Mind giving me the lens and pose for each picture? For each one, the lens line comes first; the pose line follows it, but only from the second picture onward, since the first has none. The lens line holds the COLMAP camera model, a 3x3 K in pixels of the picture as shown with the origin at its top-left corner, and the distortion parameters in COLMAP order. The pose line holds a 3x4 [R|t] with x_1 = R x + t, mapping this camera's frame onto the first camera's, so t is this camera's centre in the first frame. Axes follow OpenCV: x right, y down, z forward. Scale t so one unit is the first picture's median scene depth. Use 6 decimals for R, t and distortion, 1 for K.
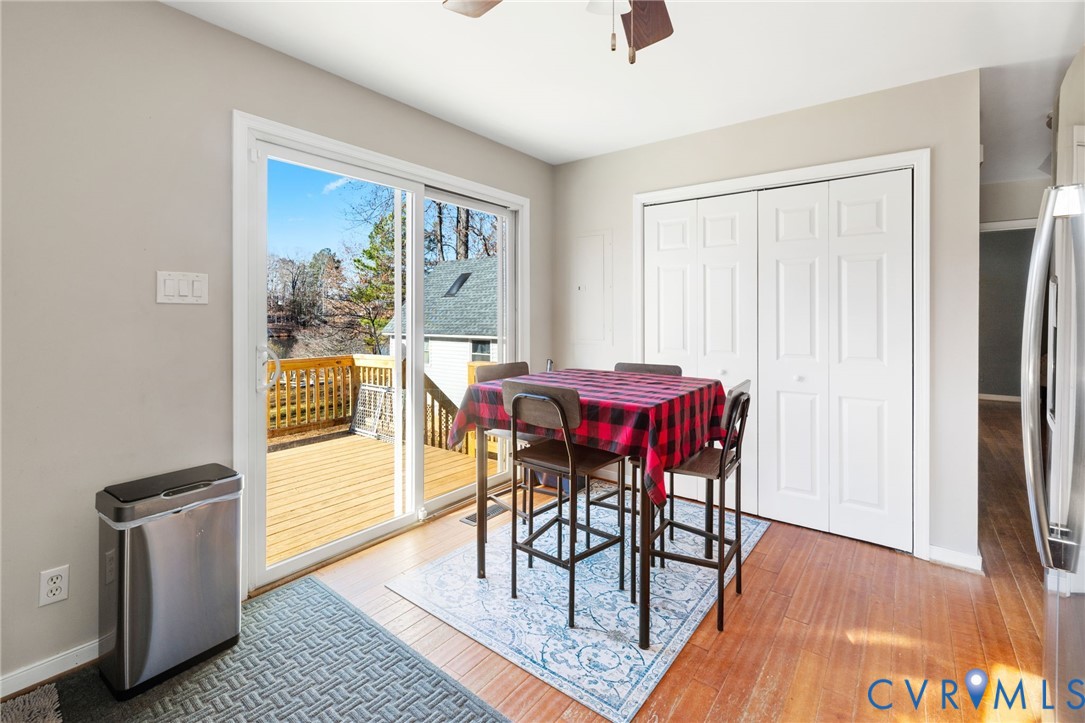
lens RADIAL K [[479.8, 0, 533.2], [0, 479.8, 312.7], [0, 0, 1]] dist [-0.003479, 0.001755]
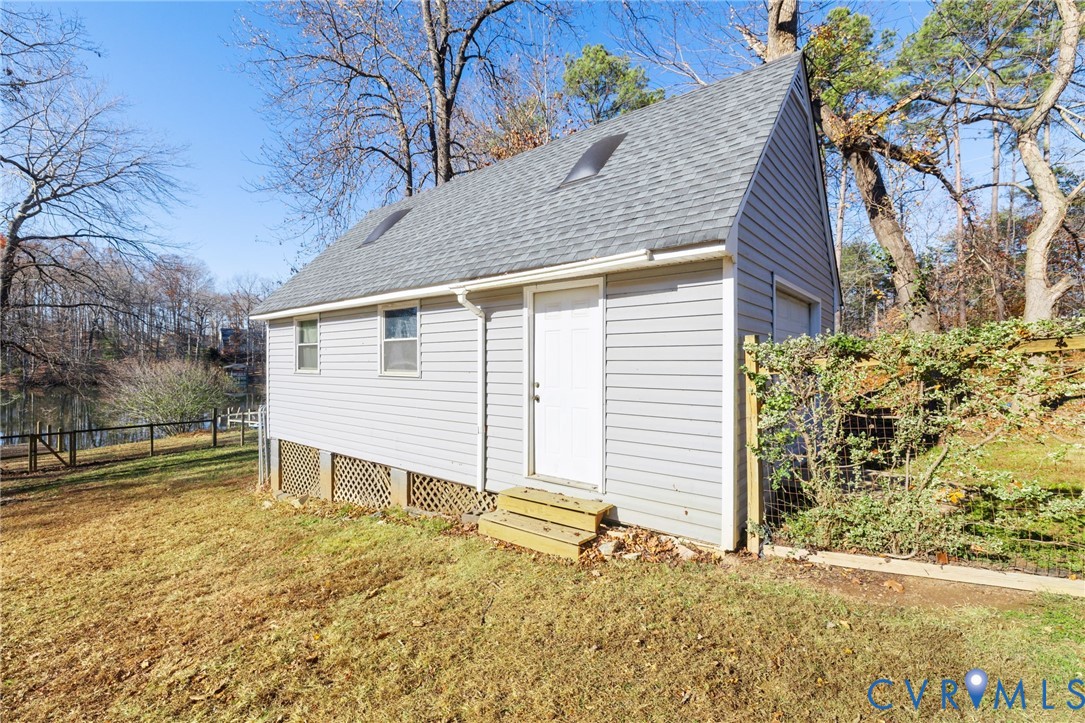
lens RADIAL K [[479.8, 0, 549.6], [0, 479.8, 362.0], [0, 0, 1]] dist [-0.003479, 0.001755]
pose [[0.999379, 0.007501, -0.034418, 0.041644], [-0.007836, 0.999923, -0.009606, 0.092057], [0.034344, 0.009870, 0.999361, 0.452285]]
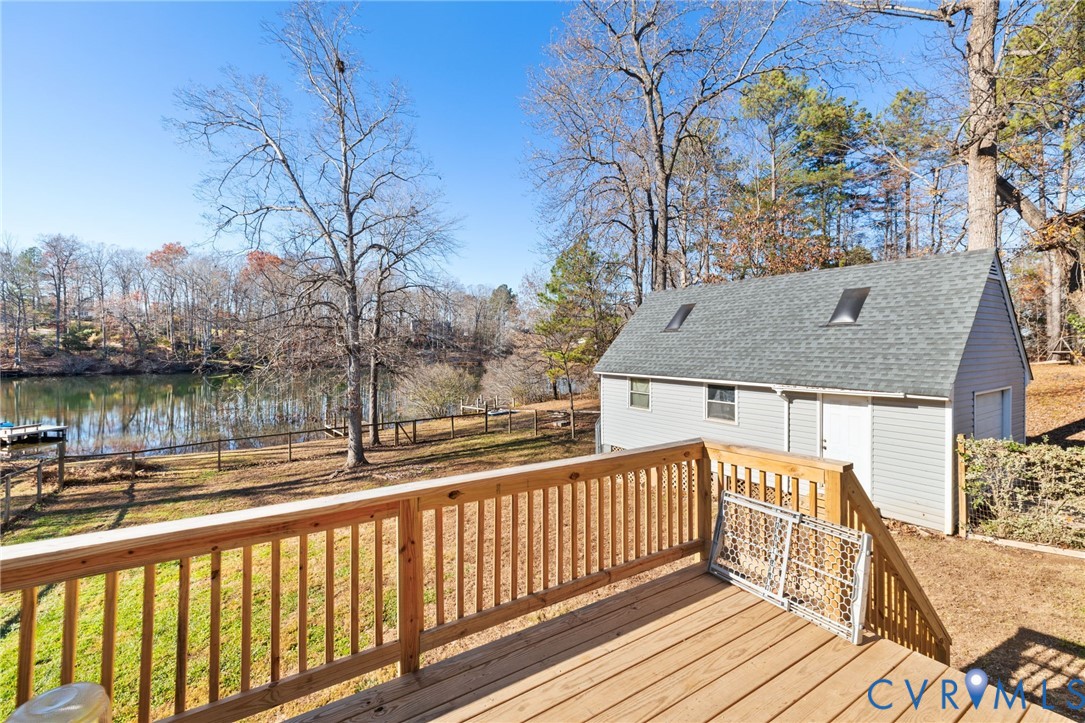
lens RADIAL K [[479.8, 0, 543.0], [0, 479.8, 346.2], [0, 0, 1]] dist [-0.003479, 0.001755]
pose [[0.945779, 0.003403, -0.324792, -0.108156], [-0.001816, 0.999985, 0.005188, -0.011218], [0.324805, -0.004317, 0.945771, 0.101171]]
